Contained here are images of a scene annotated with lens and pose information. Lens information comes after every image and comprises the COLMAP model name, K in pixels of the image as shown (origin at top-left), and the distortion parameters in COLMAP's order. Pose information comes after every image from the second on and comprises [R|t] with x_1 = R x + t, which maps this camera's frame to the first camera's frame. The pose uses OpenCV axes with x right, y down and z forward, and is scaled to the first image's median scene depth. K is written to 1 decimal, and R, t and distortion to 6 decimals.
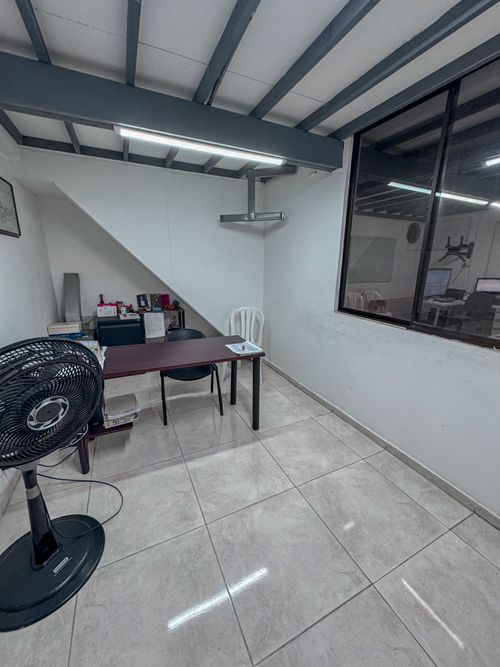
lens RADIAL K [[268.0, 0, 251.0], [0, 268.0, 333.0], [0, 0, 1]] dist [0.003579, 0.000514]
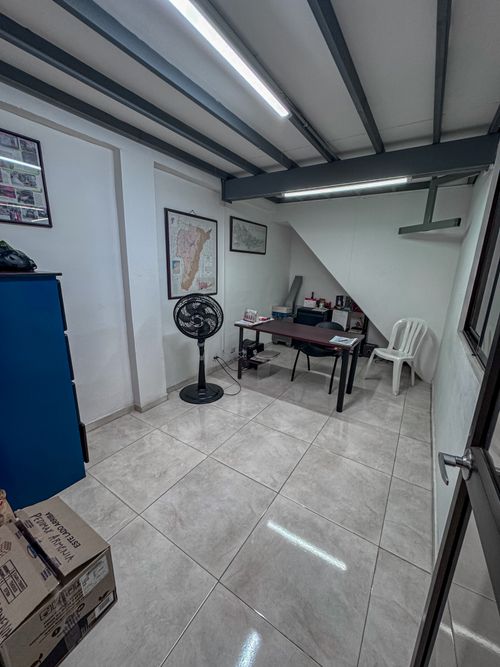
lens RADIAL K [[268.0, 0, 249.9], [0, 268.0, 332.2], [0, 0, 1]] dist [0.003579, 0.000514]
pose [[0.518307, 0.215148, -0.827689, 0.731258], [-0.245487, 0.964535, 0.096993, 0.005282], [0.819204, 0.152914, 0.552741, -0.020644]]
